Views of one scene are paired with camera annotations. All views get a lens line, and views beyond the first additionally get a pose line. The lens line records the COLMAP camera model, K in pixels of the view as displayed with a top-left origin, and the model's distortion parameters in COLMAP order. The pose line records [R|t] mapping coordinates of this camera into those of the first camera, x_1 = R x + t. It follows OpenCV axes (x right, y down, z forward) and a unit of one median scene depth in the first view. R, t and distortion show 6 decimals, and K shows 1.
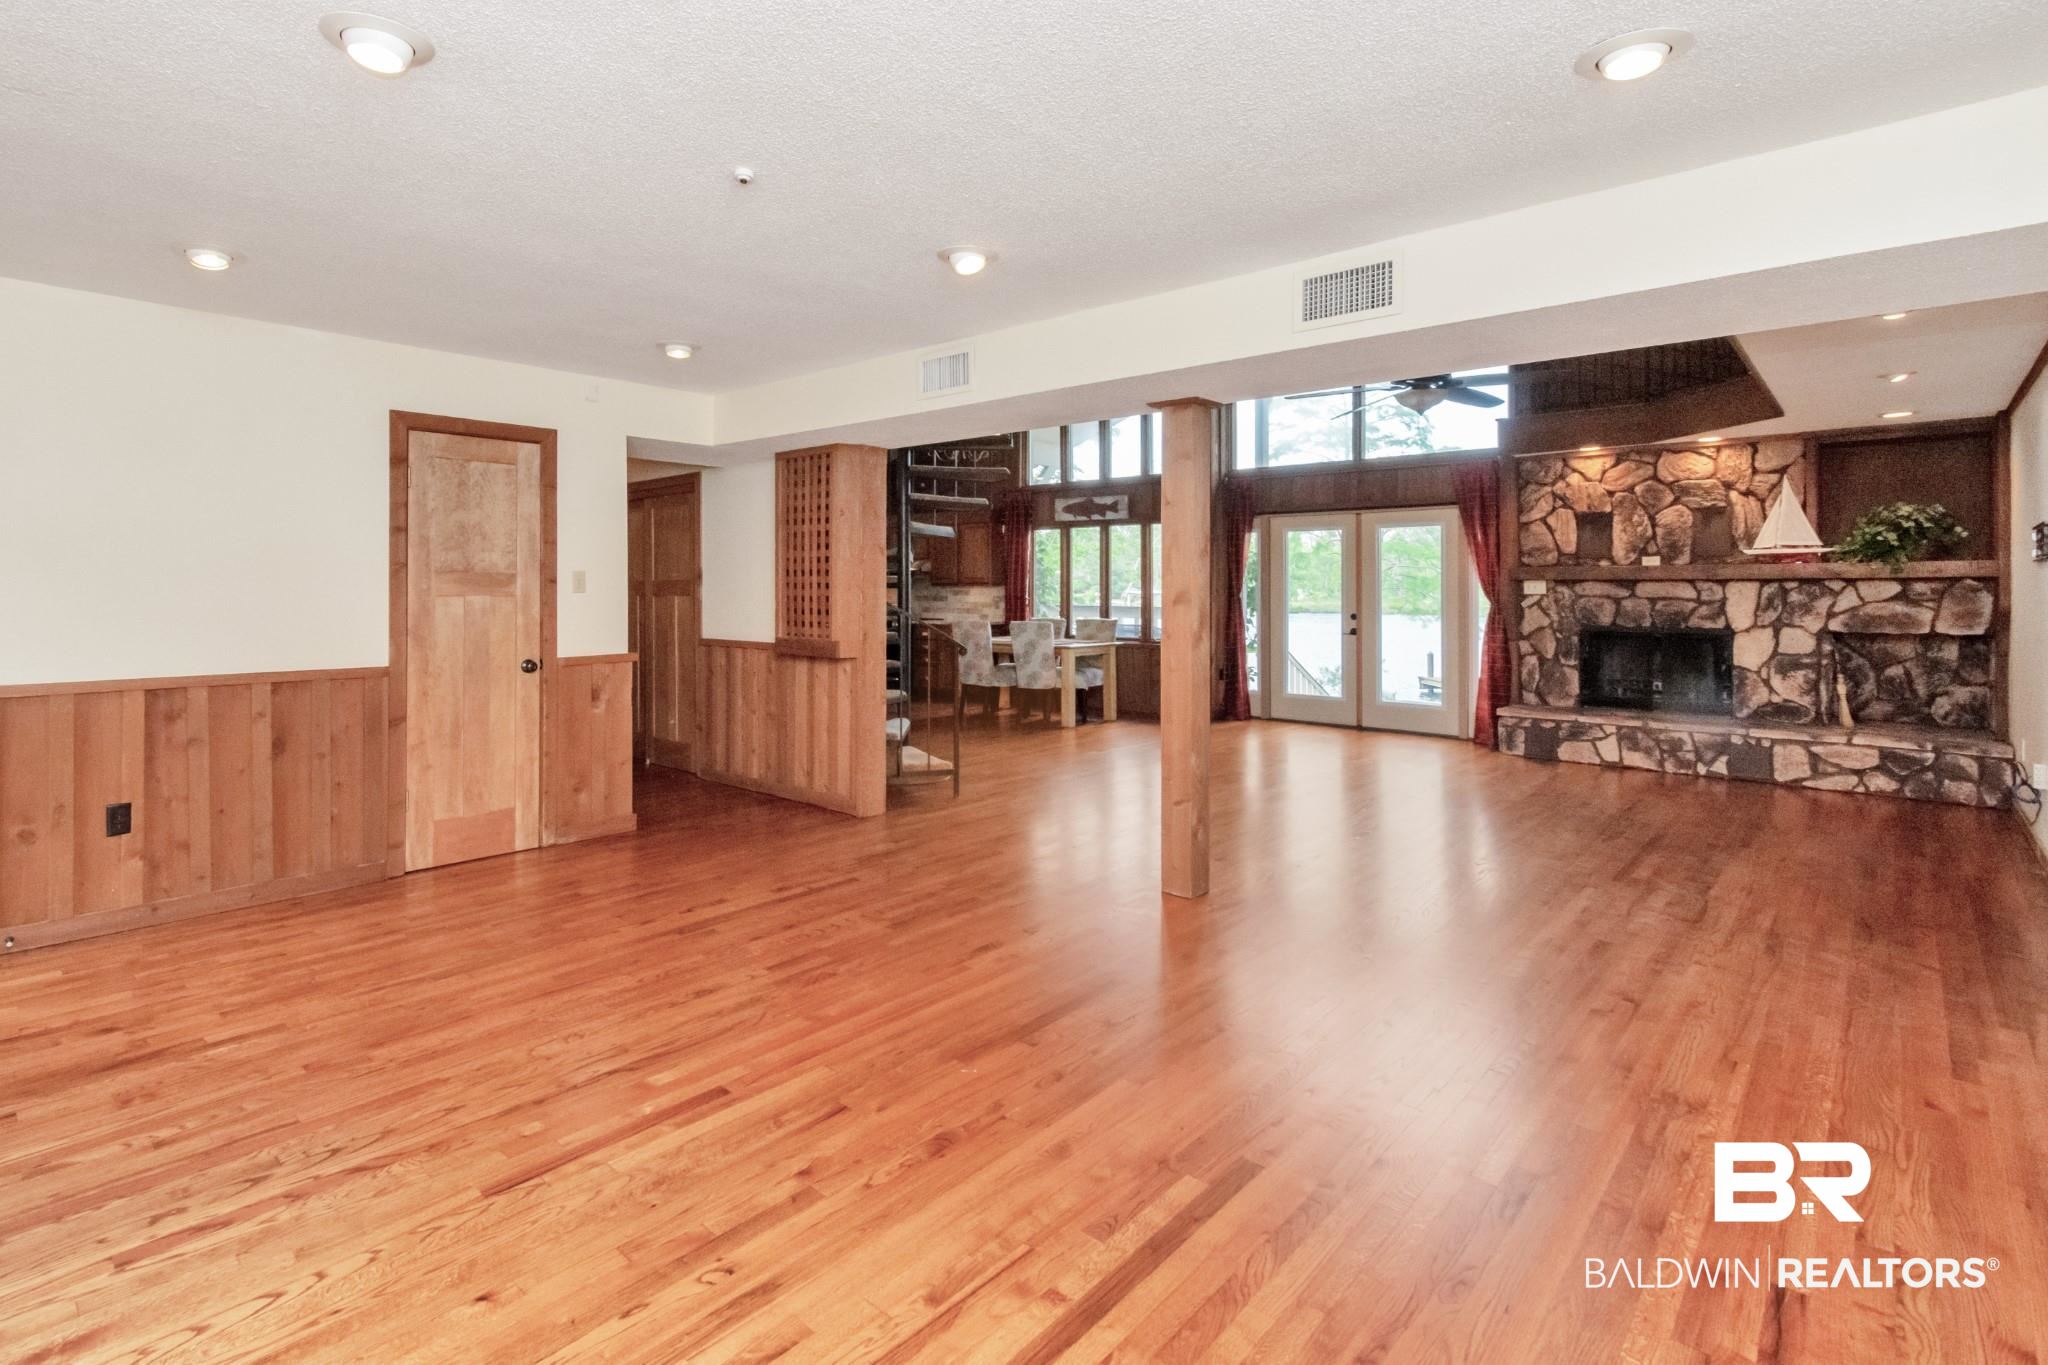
lens RADIAL K [[950.7, 0, 999.1], [0, 950.7, 597.9], [0, 0, 1]] dist [0.000883, 0.000125]
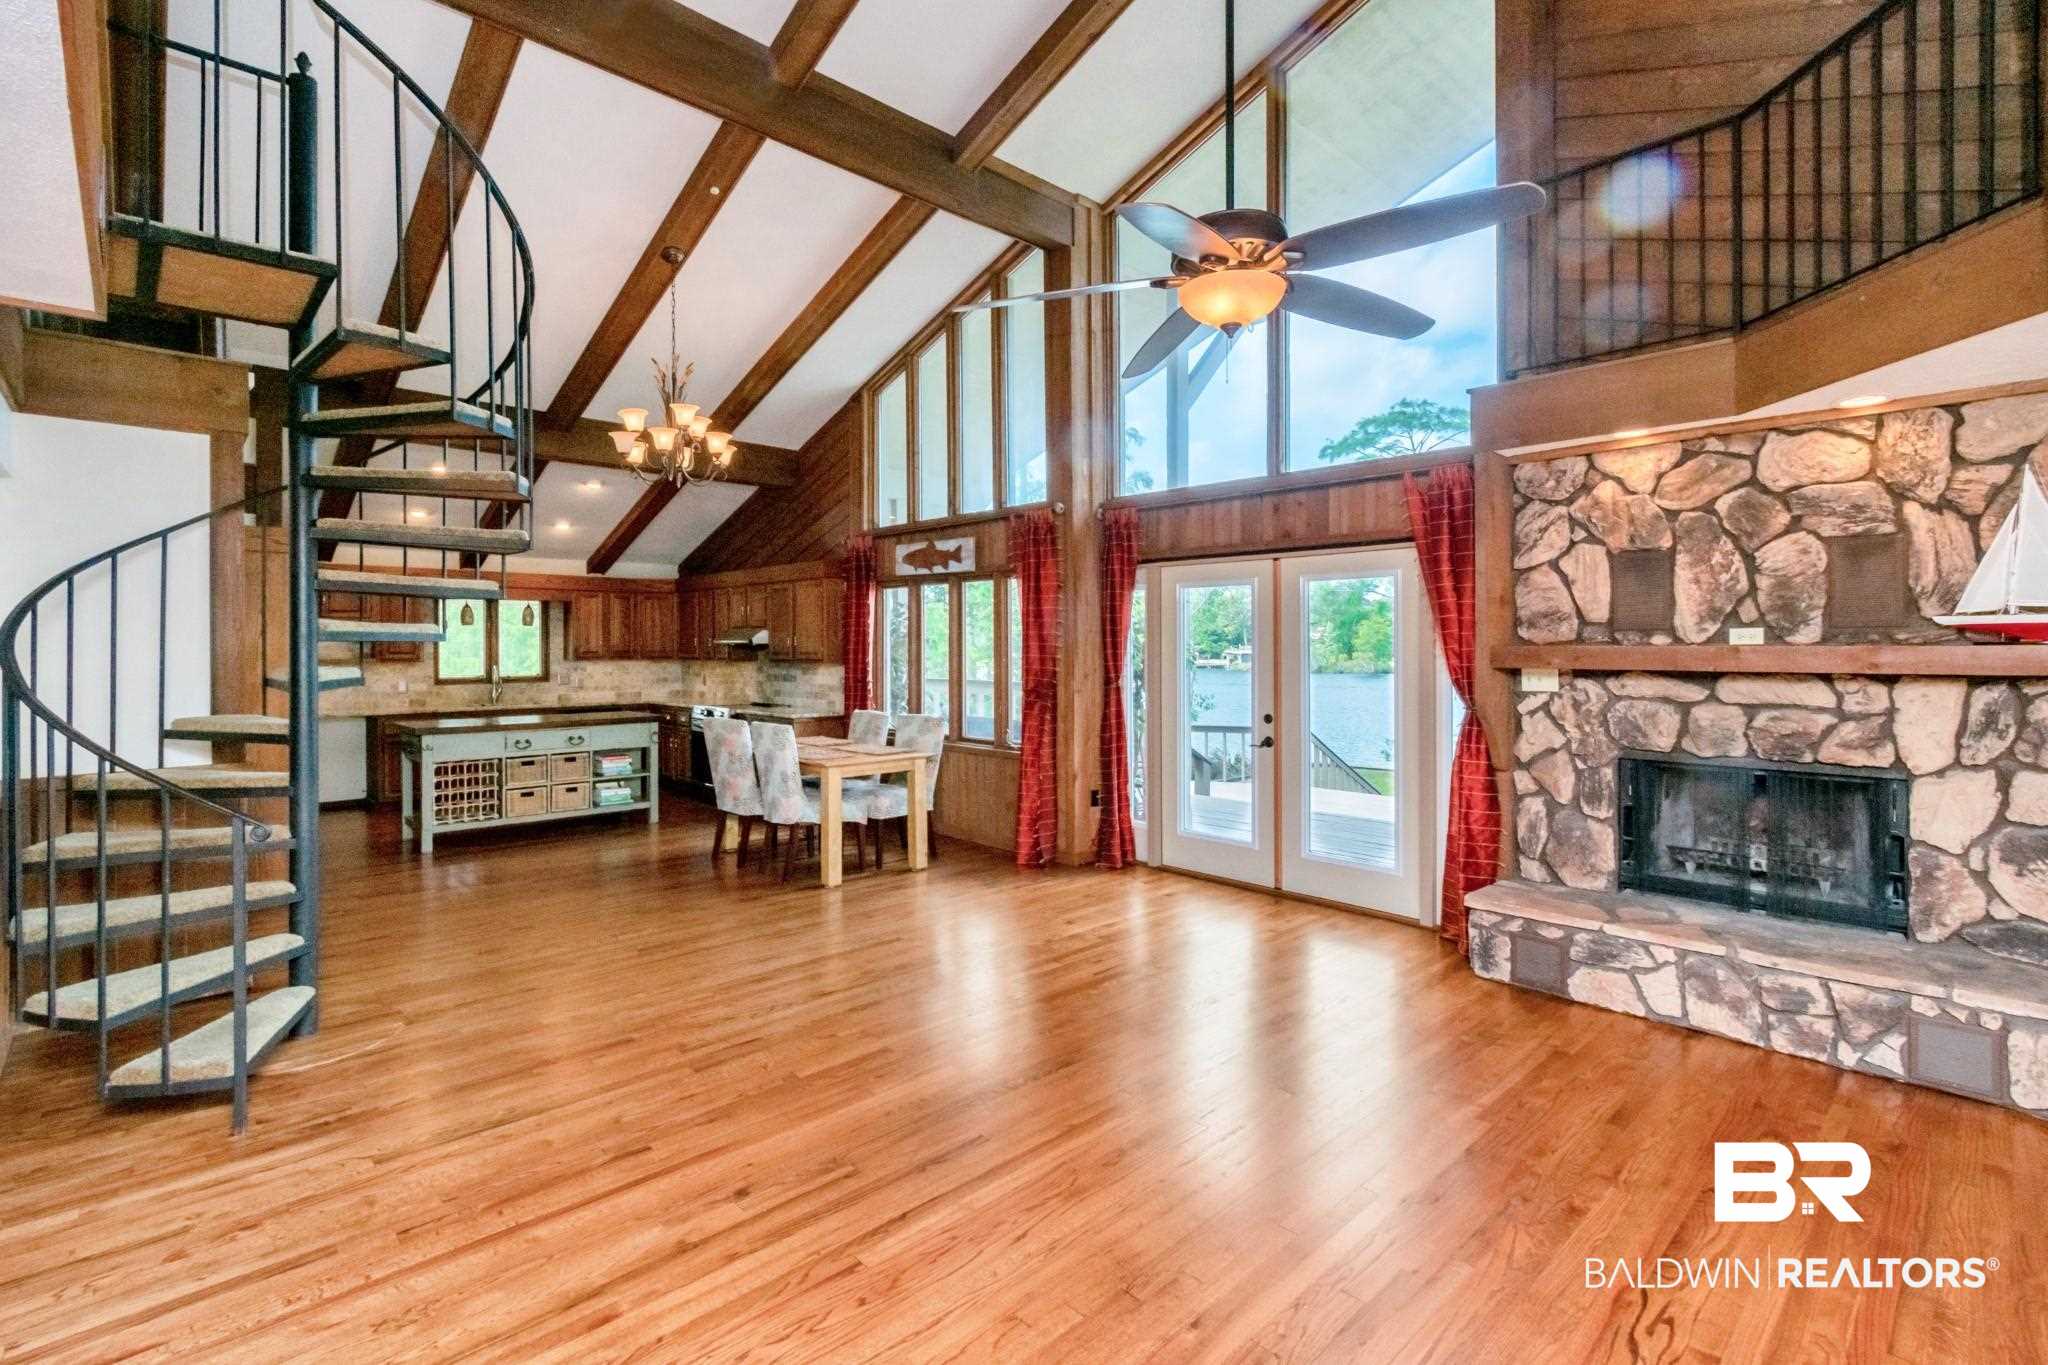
lens RADIAL K [[923.2, 0, 1043.6], [0, 923.2, 659.0], [0, 0, 1]] dist [0.000416, -0.000227]
pose [[0.997884, -0.001432, -0.065008, 0.312408], [0.001618, 0.999995, 0.002813, -0.027501], [0.065003, -0.002912, 0.997881, 0.438082]]
